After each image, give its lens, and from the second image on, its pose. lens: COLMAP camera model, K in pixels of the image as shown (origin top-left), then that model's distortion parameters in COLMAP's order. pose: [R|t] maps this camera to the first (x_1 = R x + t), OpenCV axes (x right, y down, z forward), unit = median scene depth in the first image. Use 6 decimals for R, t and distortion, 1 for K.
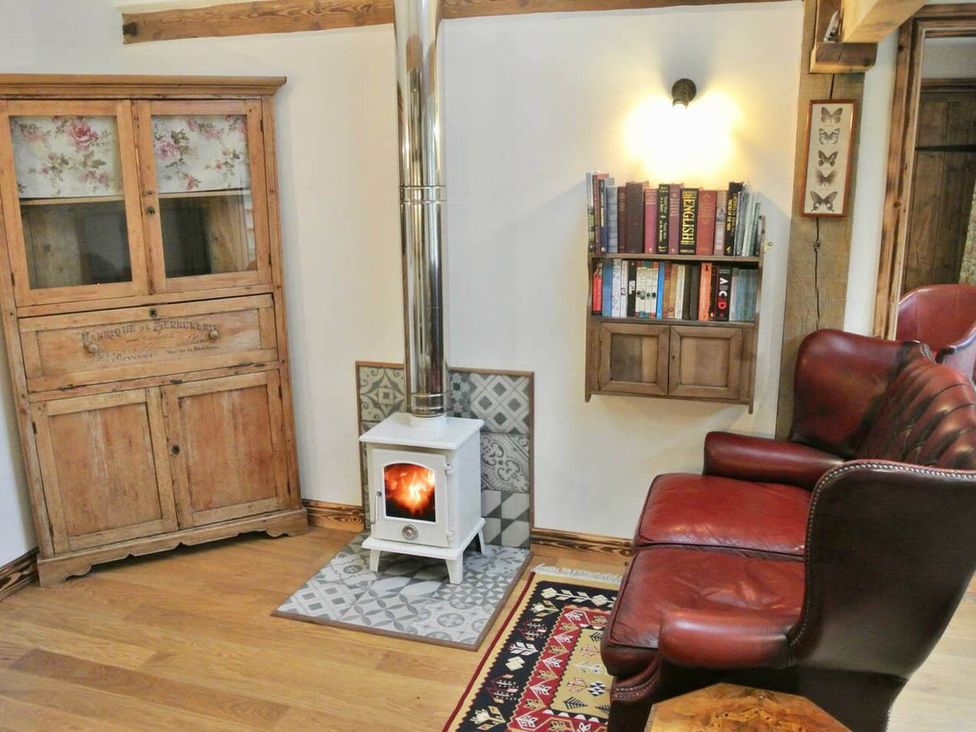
lens RADIAL K [[850.9, 0, 488.0], [0, 850.9, 366.0], [0, 0, 1]] dist [-0.066540, 0.018402]
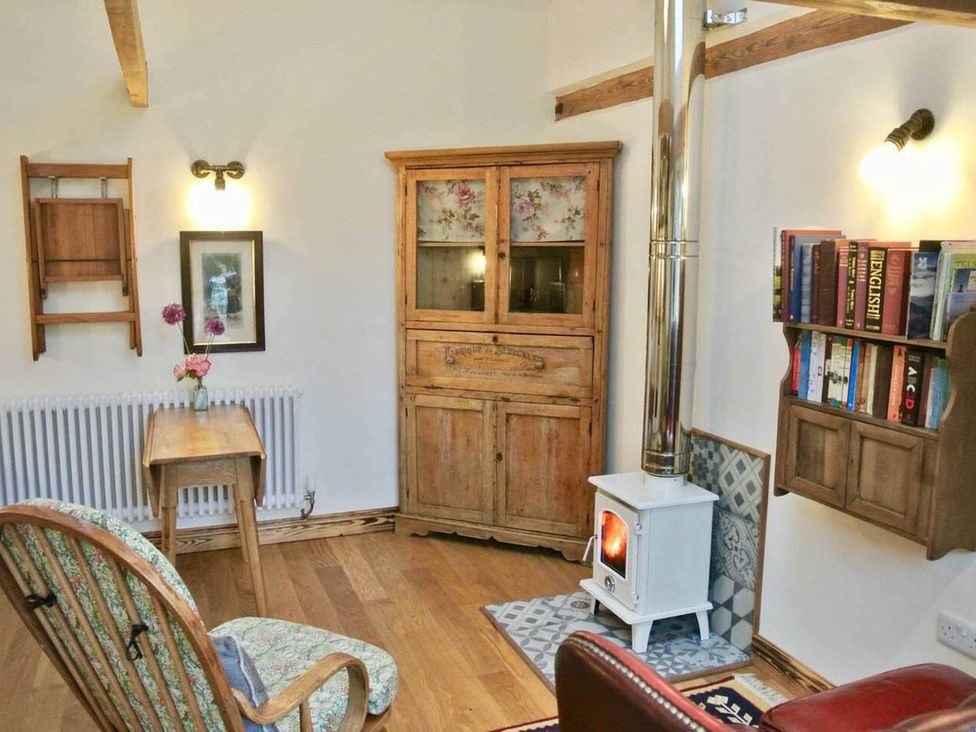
lens RADIAL K [[850.9, 0, 488.0], [0, 850.9, 366.0], [0, 0, 1]] dist [-0.066540, 0.018402]
pose [[0.622686, 0.131758, -0.771299, 0.550264], [-0.196648, 0.980435, 0.008726, -0.034277], [0.757358, 0.146240, 0.636414, 0.222214]]
